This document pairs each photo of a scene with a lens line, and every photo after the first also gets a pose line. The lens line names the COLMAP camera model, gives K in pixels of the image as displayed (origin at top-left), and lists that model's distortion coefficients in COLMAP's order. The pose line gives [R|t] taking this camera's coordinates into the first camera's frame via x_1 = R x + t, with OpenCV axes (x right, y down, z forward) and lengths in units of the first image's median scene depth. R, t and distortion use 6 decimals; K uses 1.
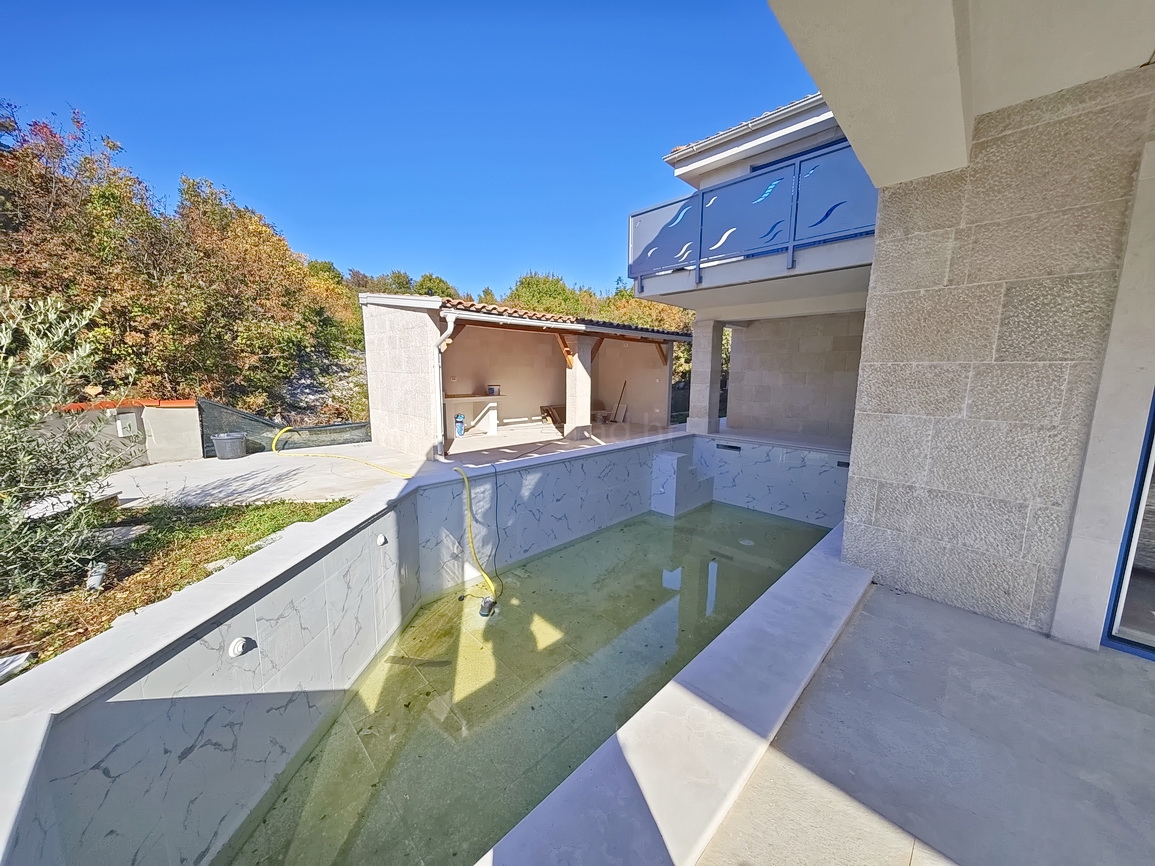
lens RADIAL K [[411.3, 0, 578.1], [0, 411.3, 434.0], [0, 0, 1]] dist [0.000633, -0.000189]
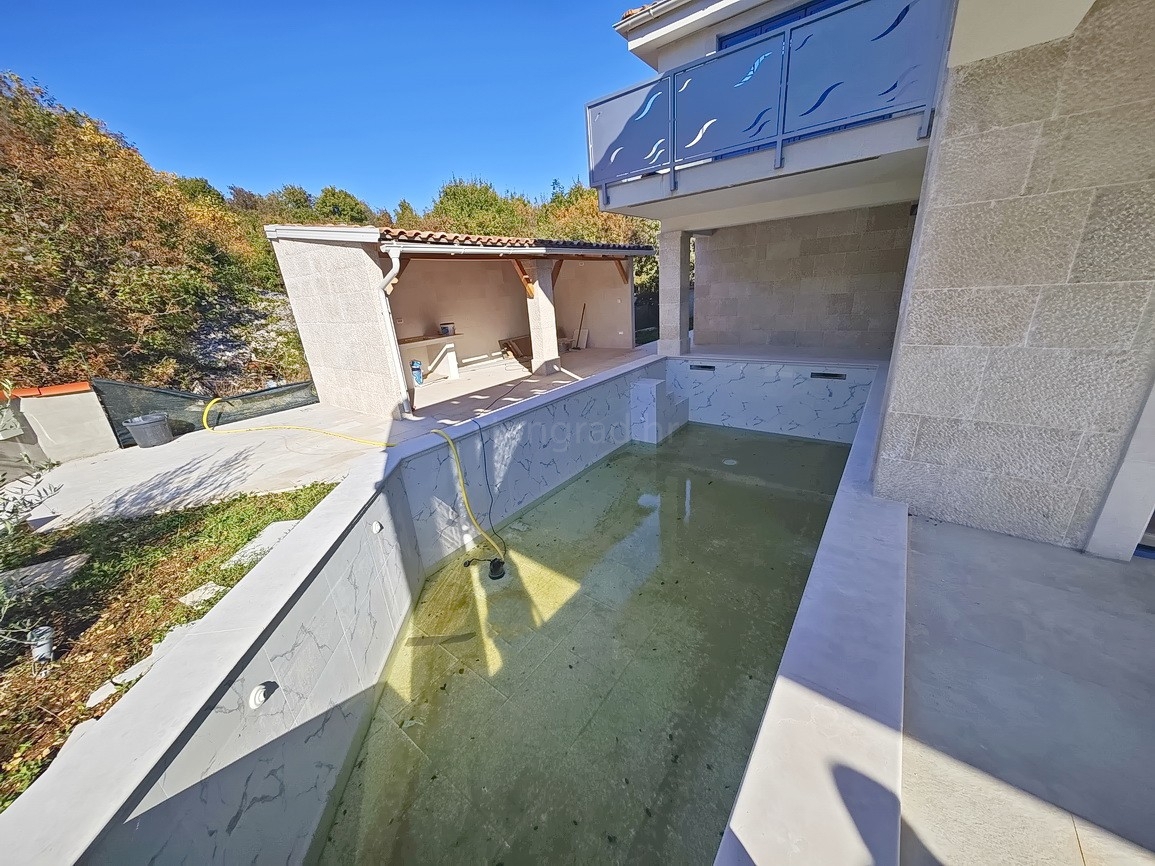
lens RADIAL K [[409.9, 0, 577.5], [0, 409.9, 433.0], [0, 0, 1]] dist [-0.000065, 0.000053]
pose [[0.986865, -0.121545, 0.106413, -0.076147], [0.099179, 0.975814, 0.194808, -0.050702], [-0.127517, -0.181695, 0.975052, 0.070255]]
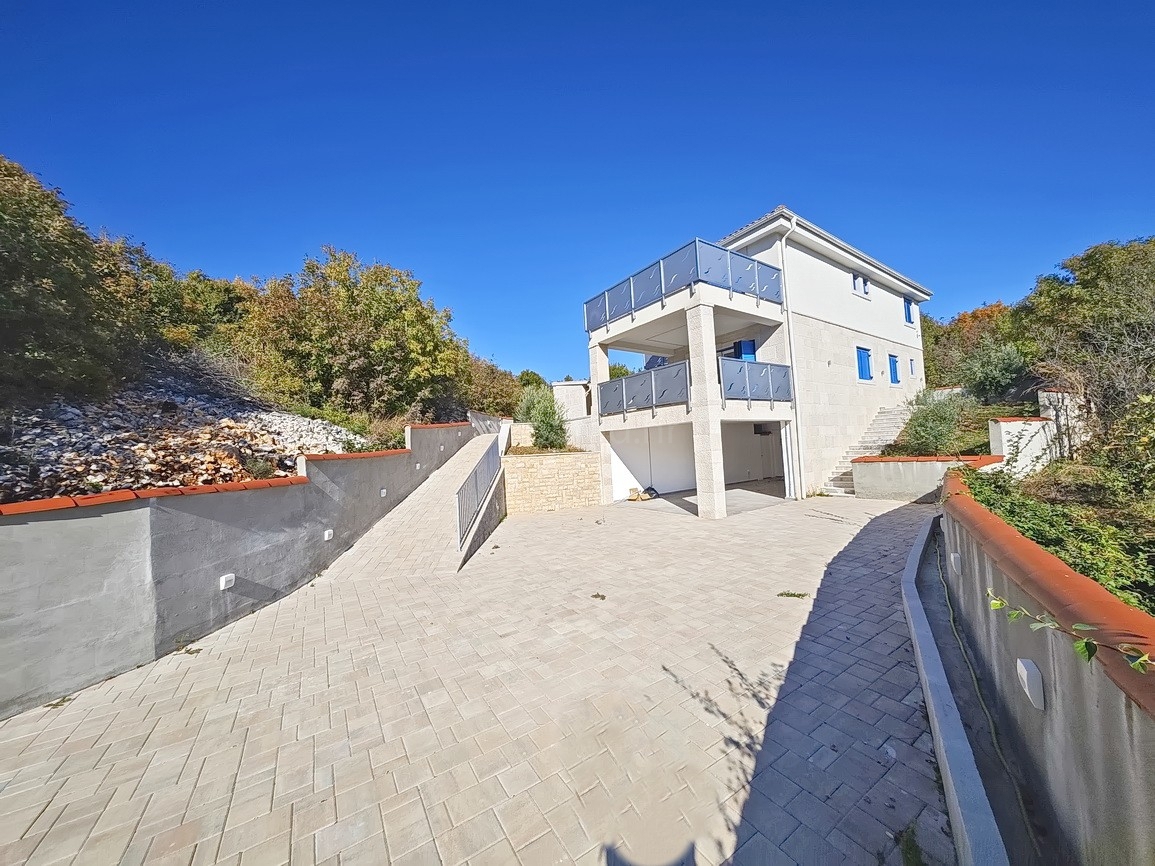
lens RADIAL K [[409.9, 0, 577.5], [0, 409.9, 433.0], [0, 0, 1]] dist [-0.000065, 0.000053]
pose [[0.983240, -0.070695, -0.168051, 0.131909], [0.037547, 0.980520, -0.192799, 0.783202], [0.178407, 0.183257, 0.966741, -2.338039]]
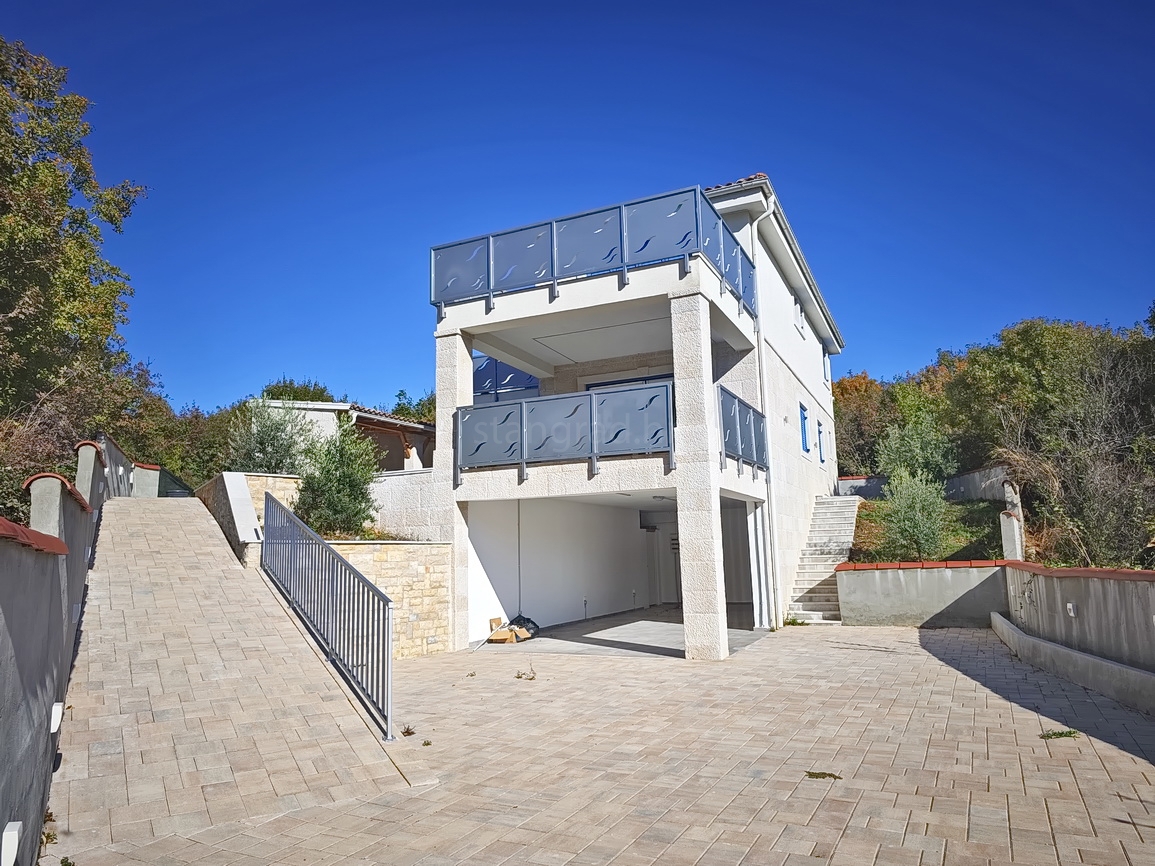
lens RADIAL K [[784.0, 0, 588.1], [0, 784.0, 441.2], [0, 0, 1]] dist [0.026618, -0.025169]
pose [[0.931894, 0.016651, 0.362347, -0.597749], [0.090740, 0.956483, -0.277320, 0.820809], [-0.351197, 0.291313, 0.889830, -2.230458]]
